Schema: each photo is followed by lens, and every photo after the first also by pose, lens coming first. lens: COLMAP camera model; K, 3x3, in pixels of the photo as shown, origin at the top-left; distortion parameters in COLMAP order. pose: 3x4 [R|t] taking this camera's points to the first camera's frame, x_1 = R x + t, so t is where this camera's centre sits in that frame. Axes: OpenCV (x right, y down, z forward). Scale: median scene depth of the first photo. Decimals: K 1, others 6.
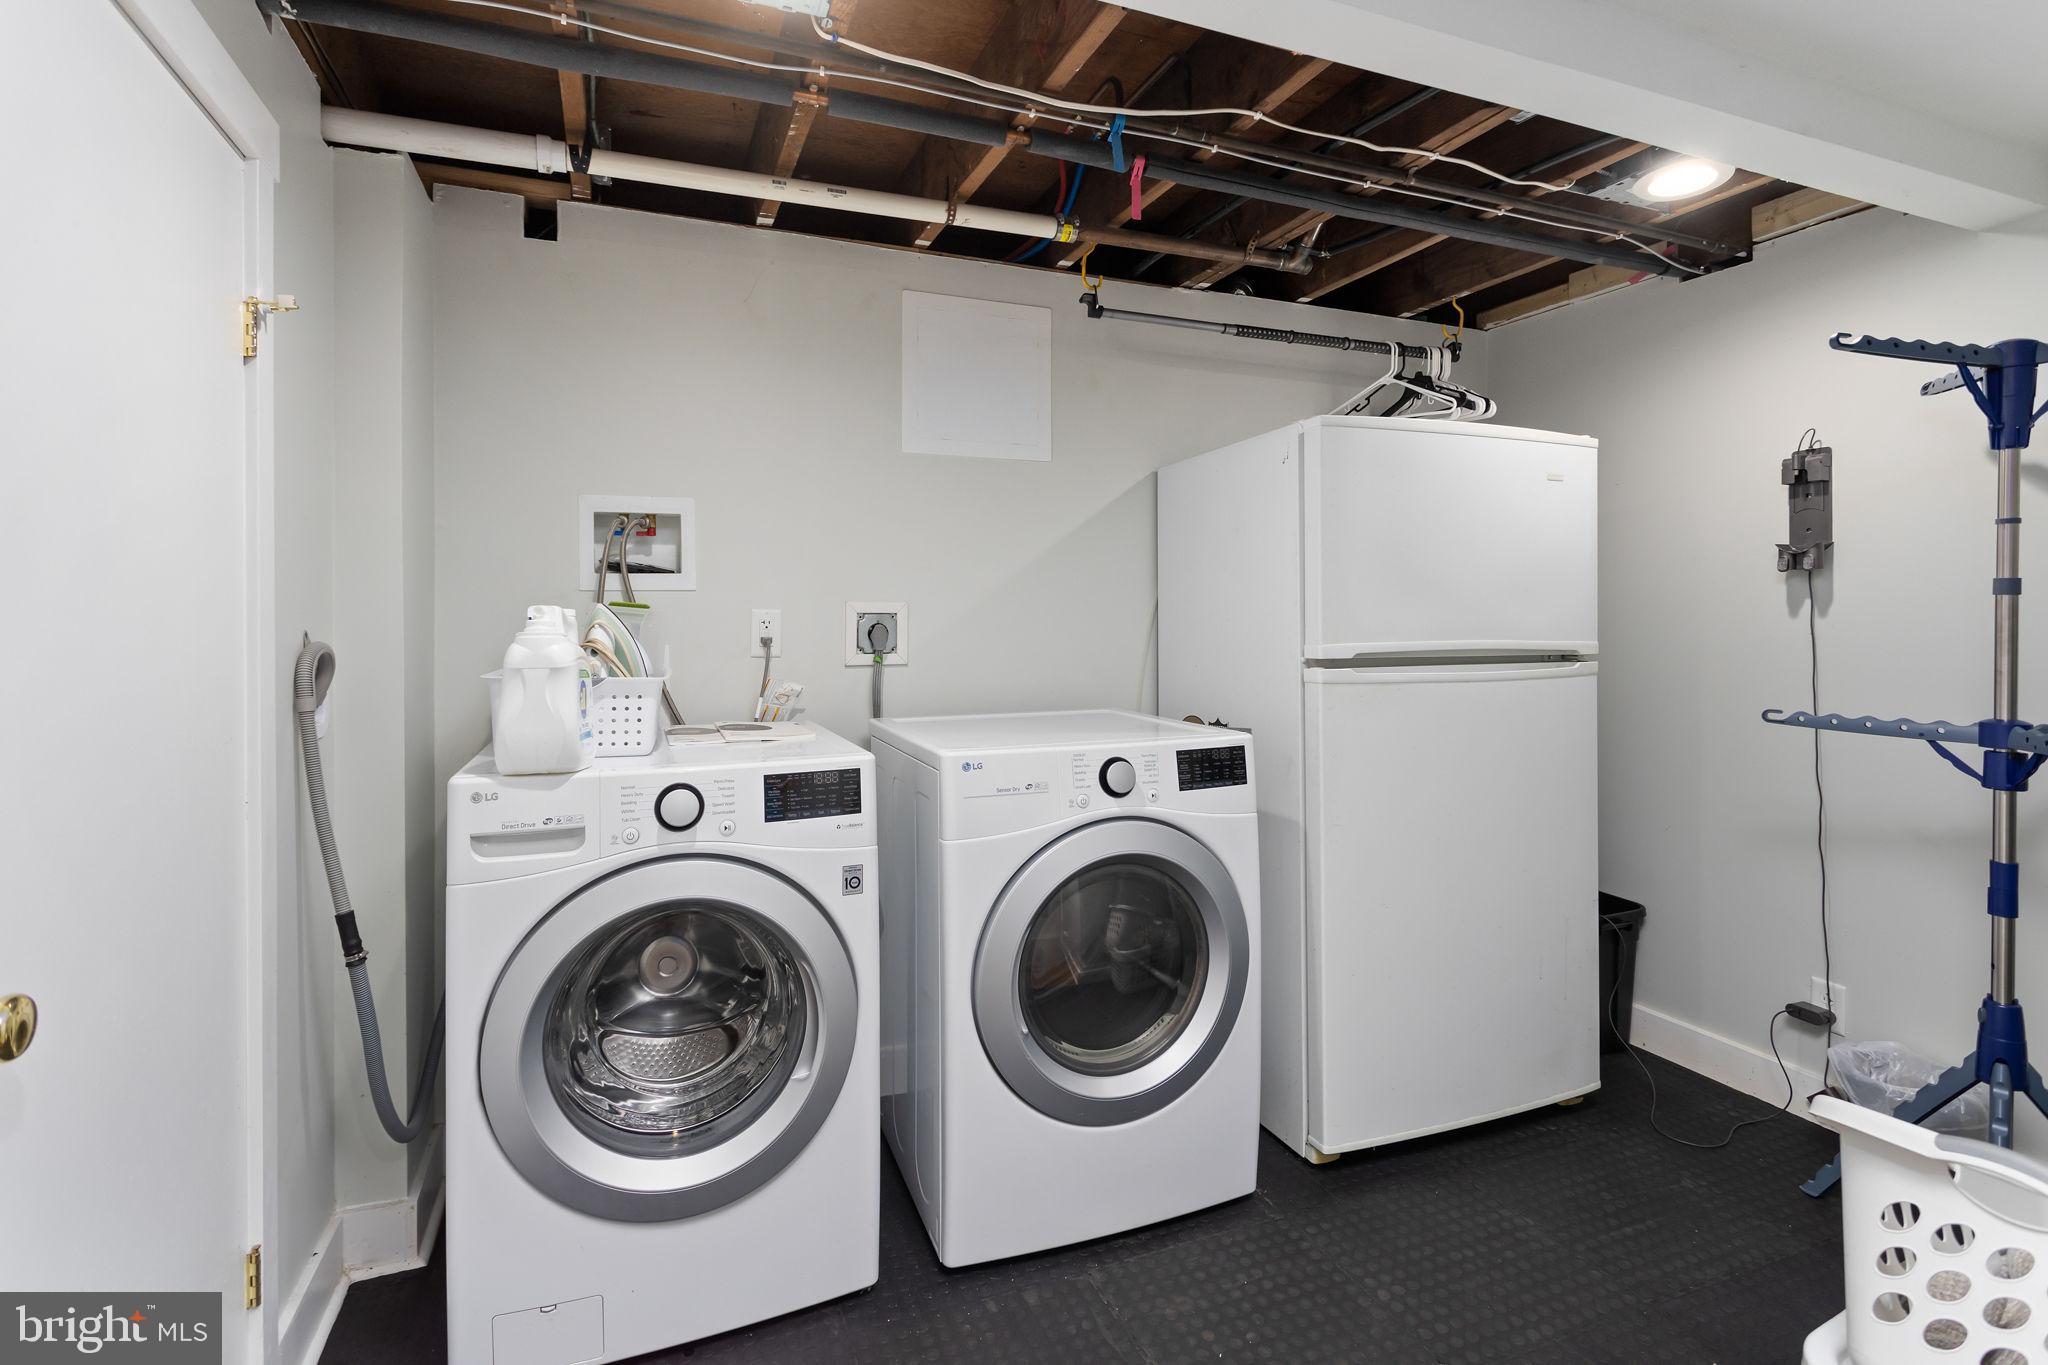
lens RADIAL K [[983.9, 0, 1023.6], [0, 983.9, 593.3], [0, 0, 1]] dist [-0.000838, -0.000024]
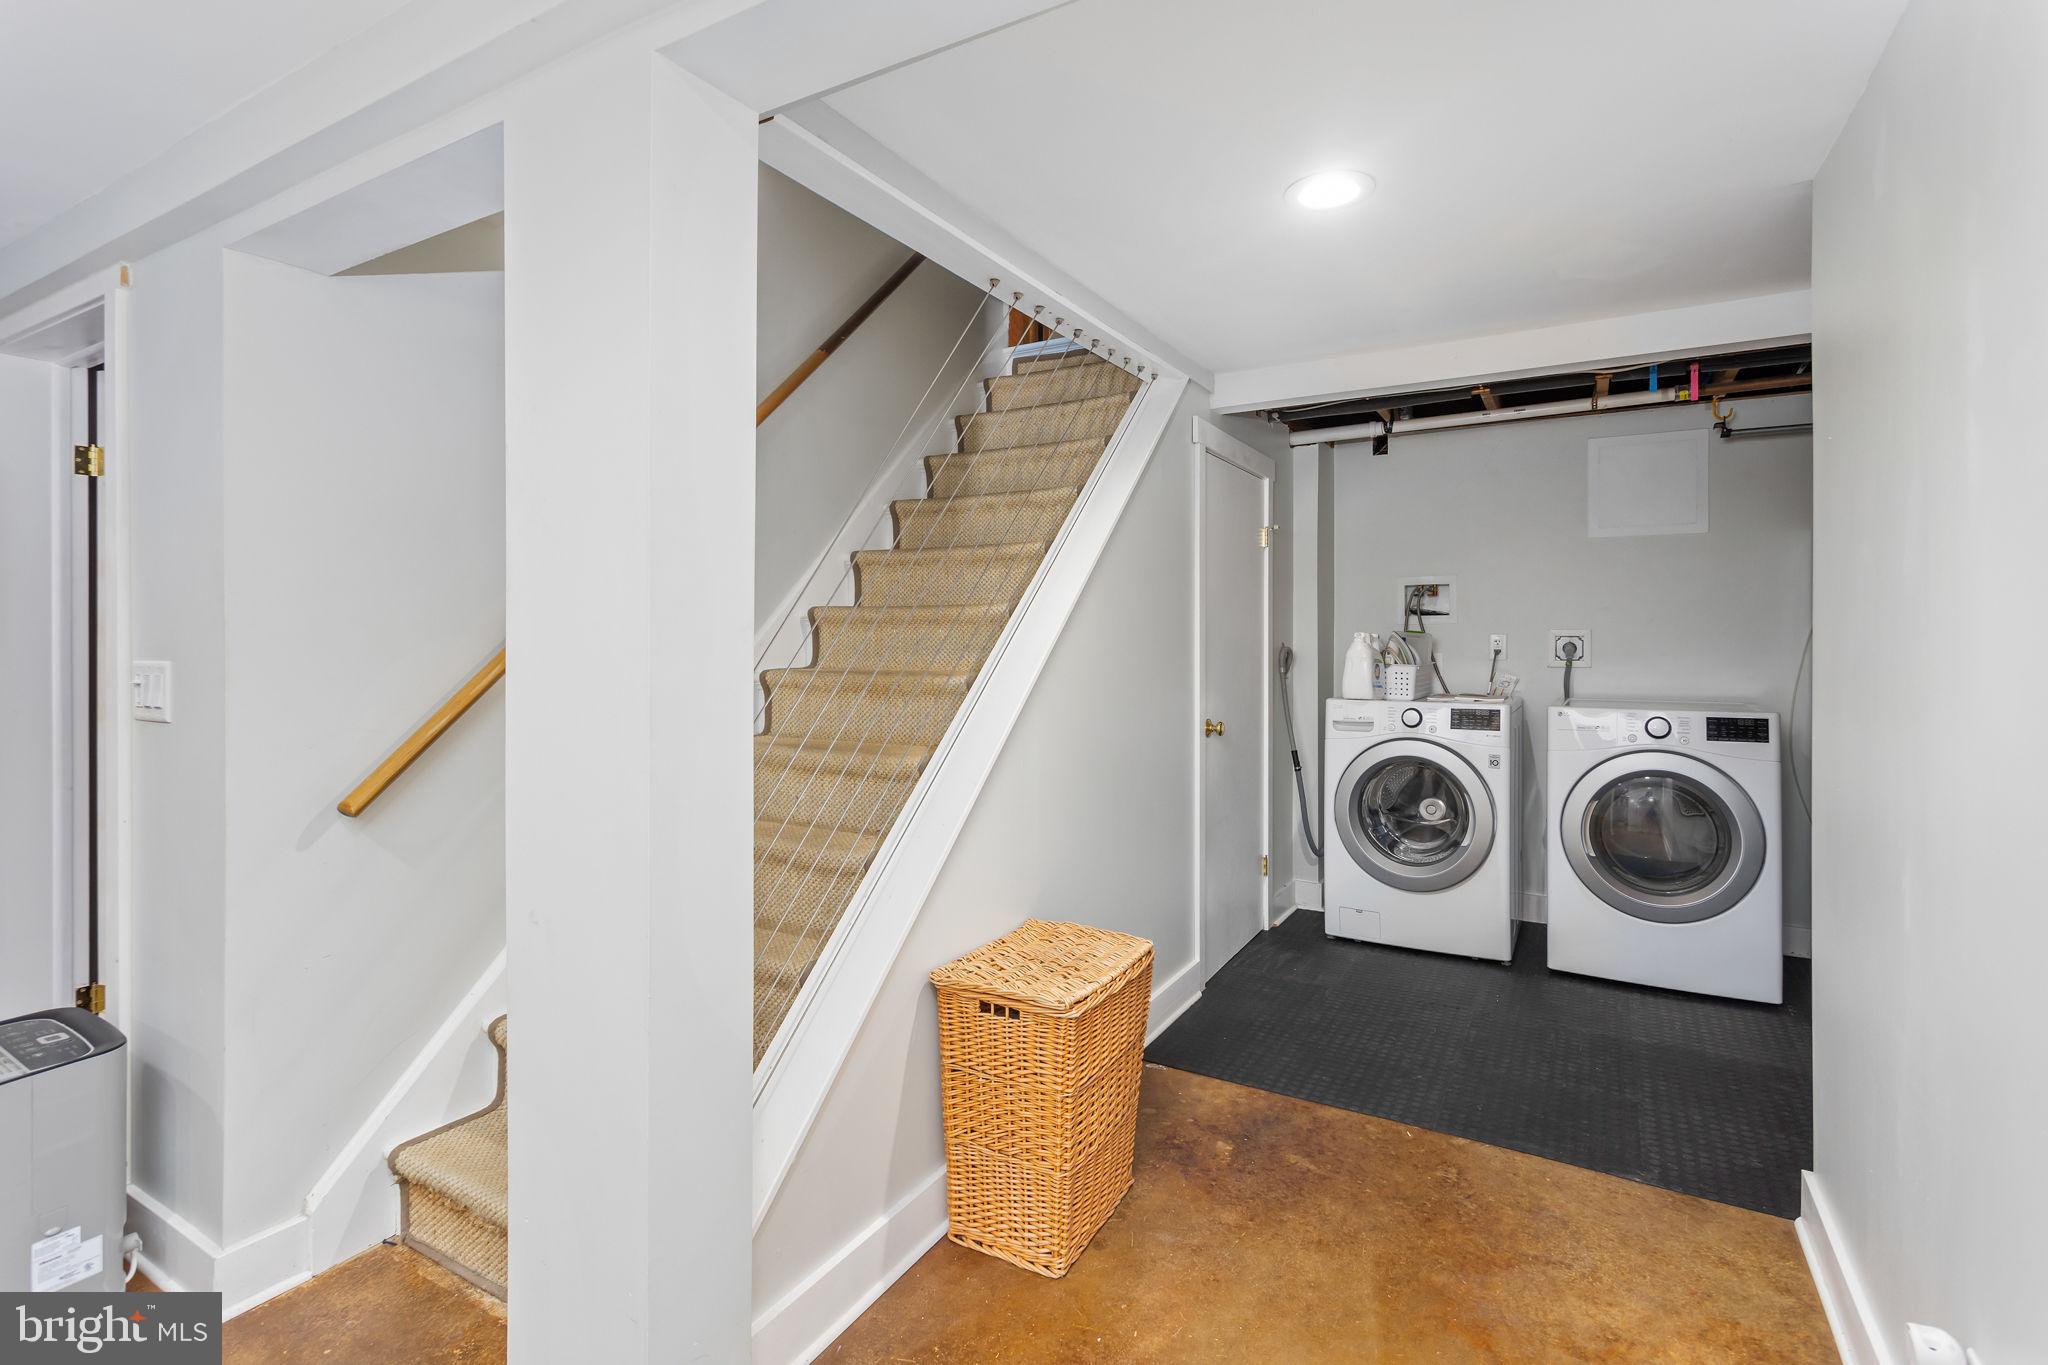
lens RADIAL K [[969.5, 0, 1024.0], [0, 969.5, 682.5], [0, 0, 1]] dist [-0.000447, 0.000036]
pose [[0.610996, 0.041417, -0.790549, 0.770218], [0.011241, 0.998076, 0.060978, -0.016197], [0.791554, -0.046144, 0.609355, -0.965200]]
